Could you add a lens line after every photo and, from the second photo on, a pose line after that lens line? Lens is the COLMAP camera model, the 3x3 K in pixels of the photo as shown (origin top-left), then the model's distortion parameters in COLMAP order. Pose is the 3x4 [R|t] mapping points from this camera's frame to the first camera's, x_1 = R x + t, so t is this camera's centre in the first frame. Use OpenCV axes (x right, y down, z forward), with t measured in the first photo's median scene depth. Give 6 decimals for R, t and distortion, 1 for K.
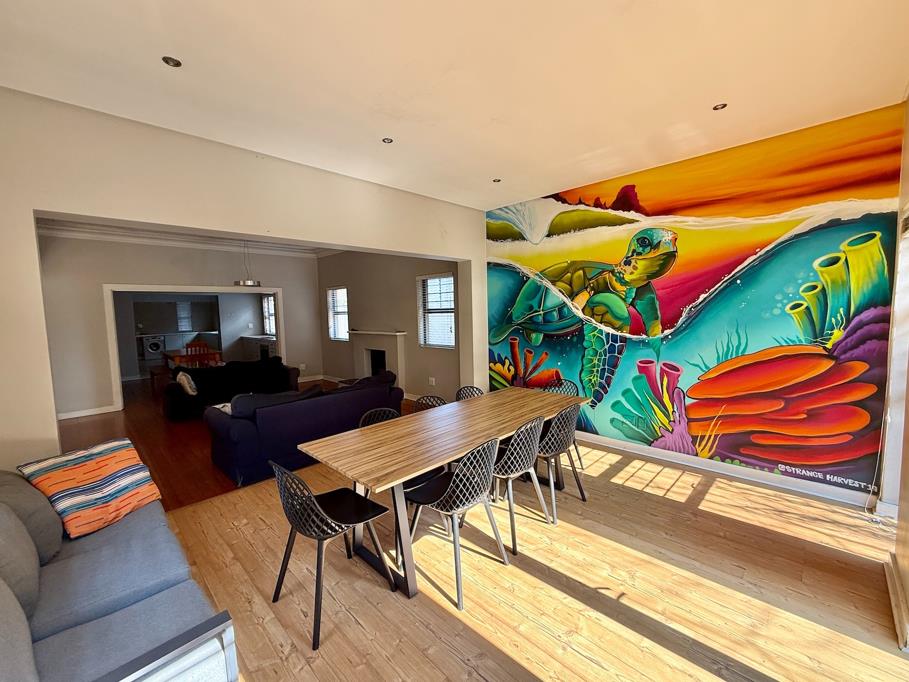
lens RADIAL K [[380.0, 0, 457.3], [0, 380.0, 341.6], [0, 0, 1]] dist [-0.001046, -0.000229]
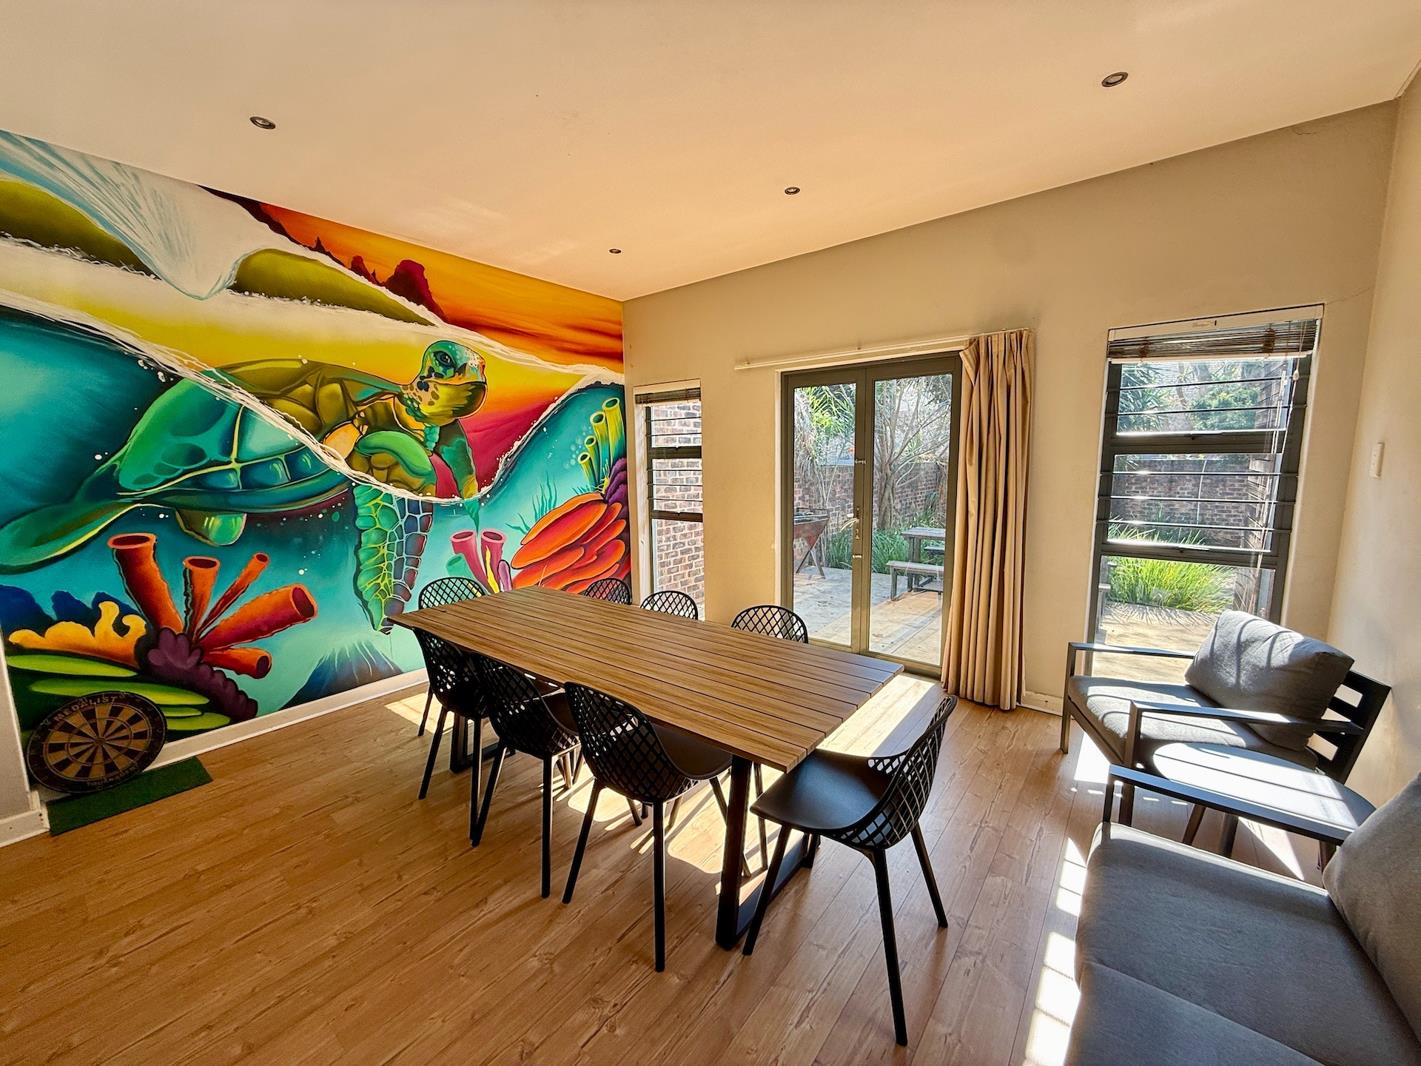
lens RADIAL K [[566.2, 0, 707.4], [0, 566.2, 532.7], [0, 0, 1]] dist [0.003704, -0.000405]
pose [[-0.115142, -0.108909, 0.987361, -0.561522], [0.098322, 0.987841, 0.120427, -0.031086], [-0.988471, 0.110945, -0.103034, 0.638759]]
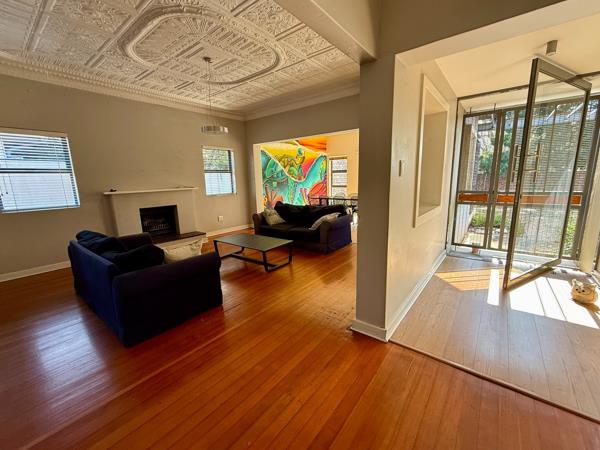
lens RADIAL K [[250.8, 0, 301.3], [0, 250.8, 225.0], [0, 0, 1]] dist [-0.001046, -0.000229]
pose [[-0.109682, -0.157284, 0.981444, -1.694994], [0.109932, 0.979424, 0.169246, -0.005269], [-0.987869, 0.126455, -0.090135, 1.198423]]
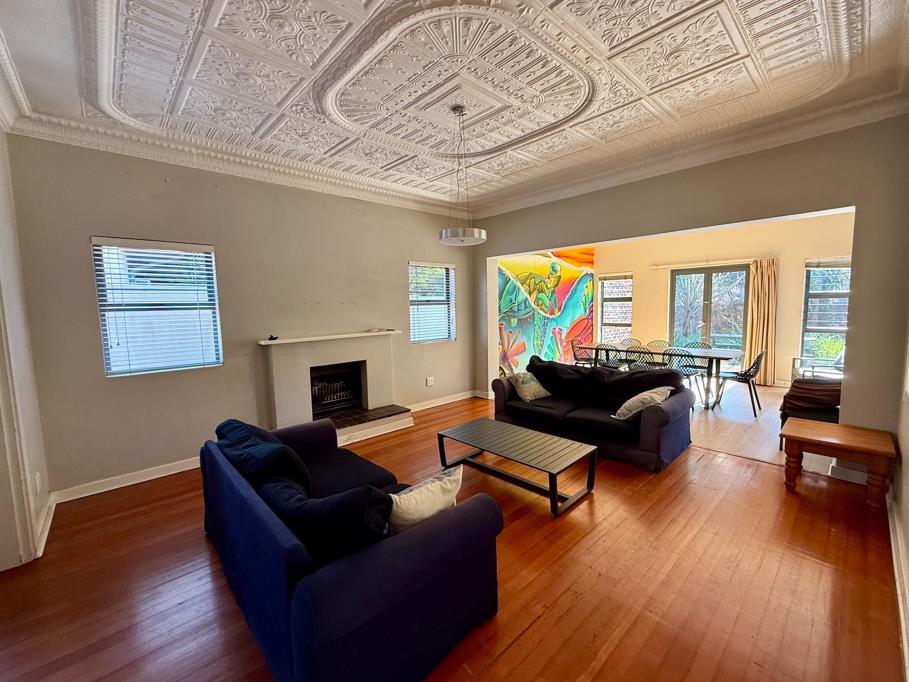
lens RADIAL K [[380.0, 0, 454.2], [0, 380.0, 340.6], [0, 0, 1]] dist [-0.001046, -0.000229]
pose [[0.046482, -0.072255, 0.996303, -1.473132], [0.101435, 0.992567, 0.067251, -0.069568], [-0.993756, 0.097934, 0.053466, 1.371363]]
